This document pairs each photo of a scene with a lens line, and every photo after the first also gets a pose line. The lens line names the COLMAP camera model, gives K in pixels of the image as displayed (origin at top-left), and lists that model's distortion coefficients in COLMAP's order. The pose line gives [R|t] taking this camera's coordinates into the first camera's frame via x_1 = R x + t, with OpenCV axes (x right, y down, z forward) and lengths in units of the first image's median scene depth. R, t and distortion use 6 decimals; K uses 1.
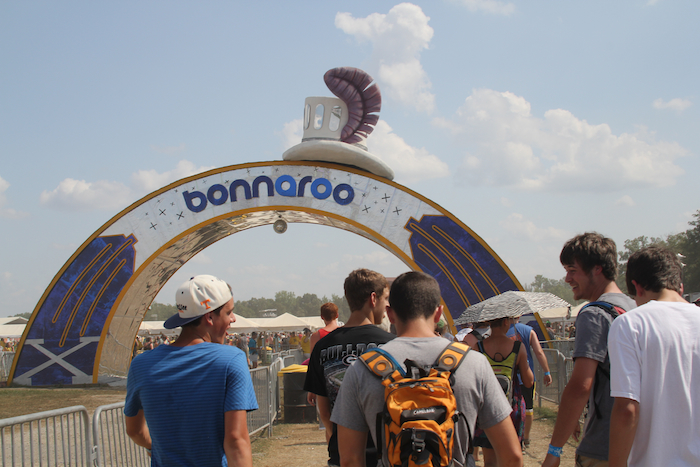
lens RADIAL K [[934.5, 0, 350.4], [0, 934.5, 234.2], [0, 0, 1]] dist [0.040453, 0.000000]
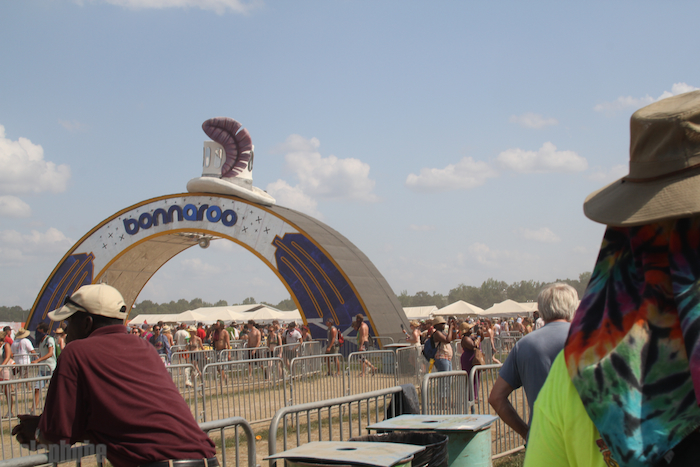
lens RADIAL K [[934.5, 0, 349.1], [0, 934.5, 232.8], [0, 0, 1]] dist [0.040453, 0.000000]
pose [[0.929979, -0.024092, -0.366823, 0.598697], [0.031770, 0.999384, 0.014908, -0.036309], [0.366238, -0.025518, 0.930171, -0.103412]]
